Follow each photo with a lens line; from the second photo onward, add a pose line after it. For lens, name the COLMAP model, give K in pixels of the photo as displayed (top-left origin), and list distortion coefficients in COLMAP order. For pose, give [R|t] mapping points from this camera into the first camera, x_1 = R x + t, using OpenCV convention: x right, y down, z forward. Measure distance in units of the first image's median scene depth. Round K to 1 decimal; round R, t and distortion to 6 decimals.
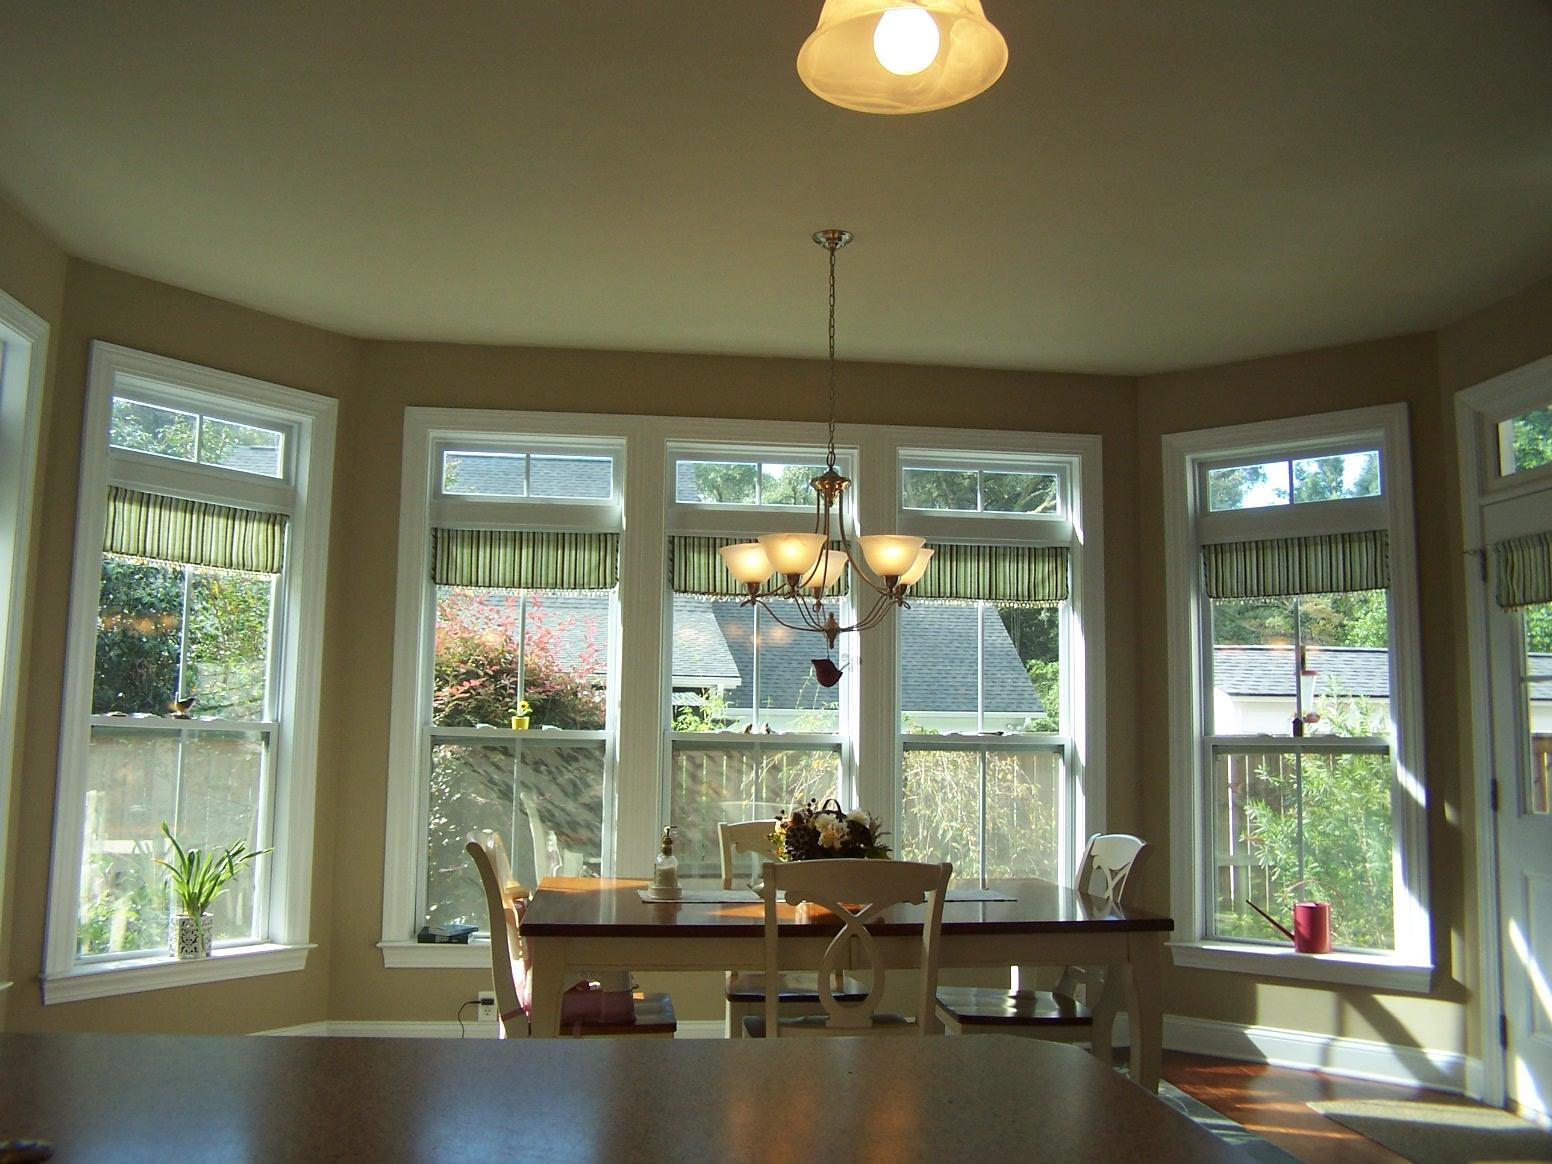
lens RADIAL K [[1290.7, 0, 760.2], [0, 1290.7, 582.4], [0, 0, 1]] dist [-0.107157, 0.075977]
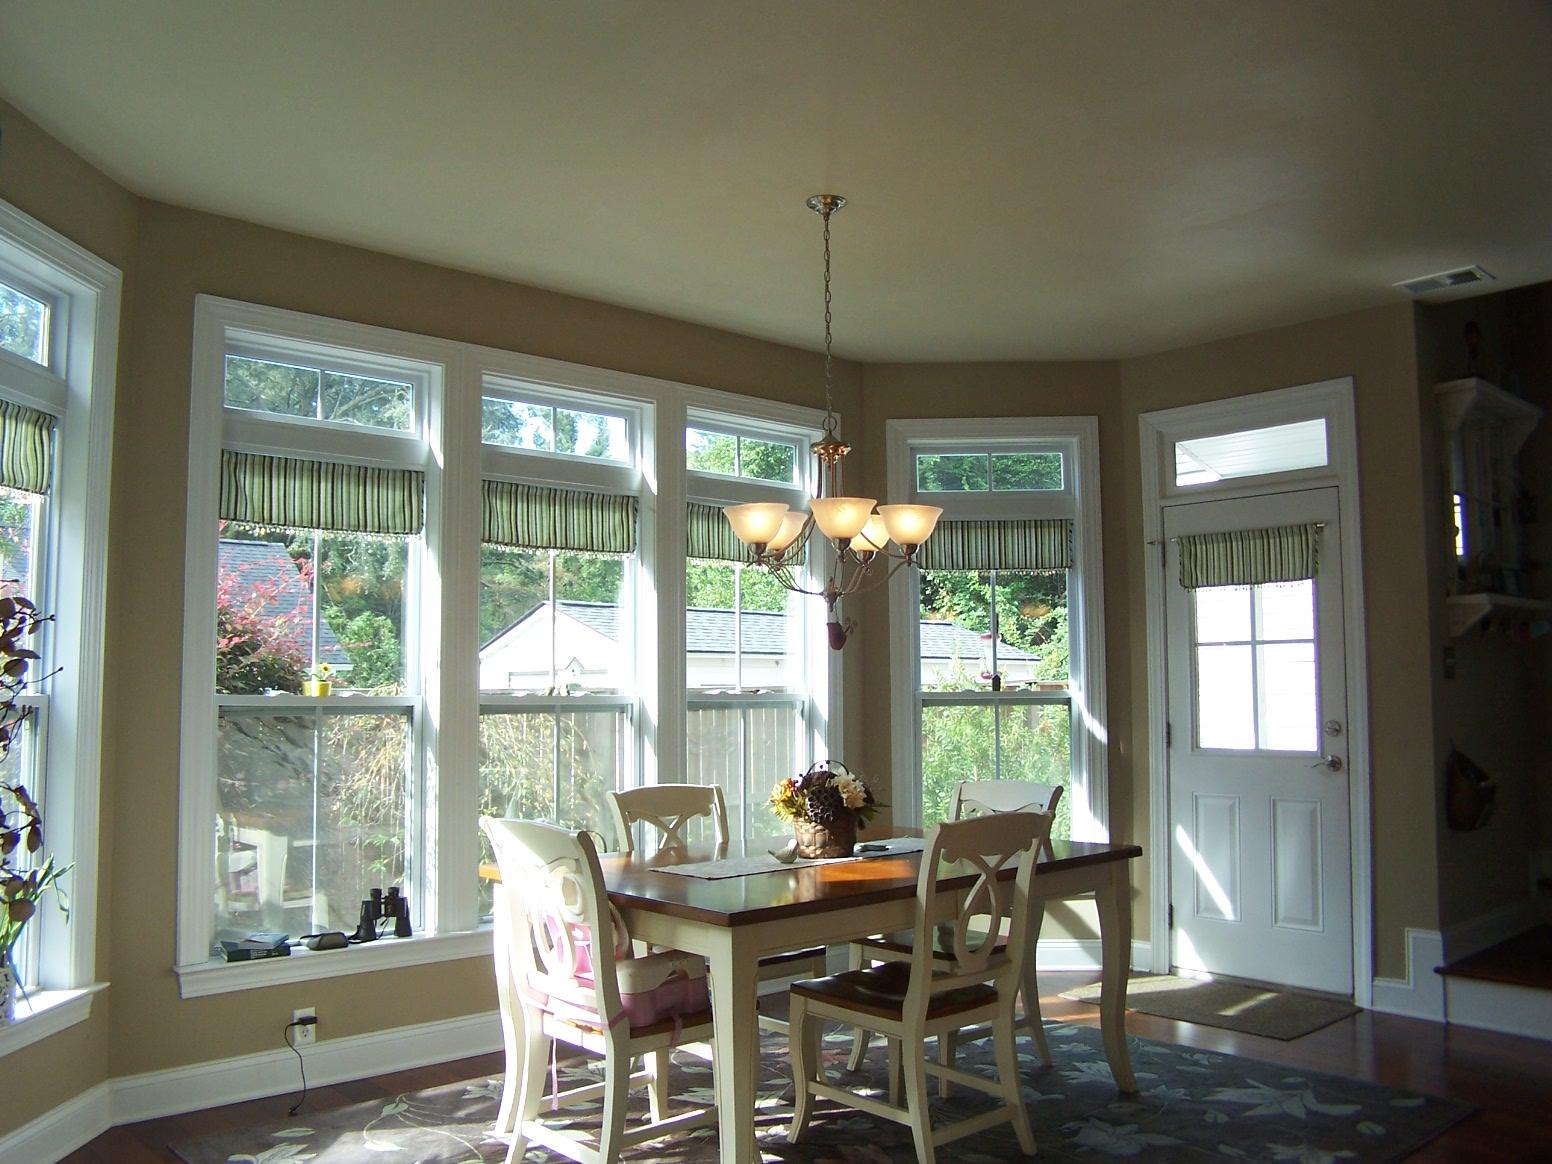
lens RADIAL K [[1290.7, 0, 766.8], [0, 1290.7, 595.4], [0, 0, 1]] dist [-0.107157, 0.075977]
pose [[0.818467, 0.023322, 0.574081, -0.448982], [-0.051158, 0.998165, 0.032386, 0.006177], [-0.572272, -0.055875, 0.818158, 0.156907]]
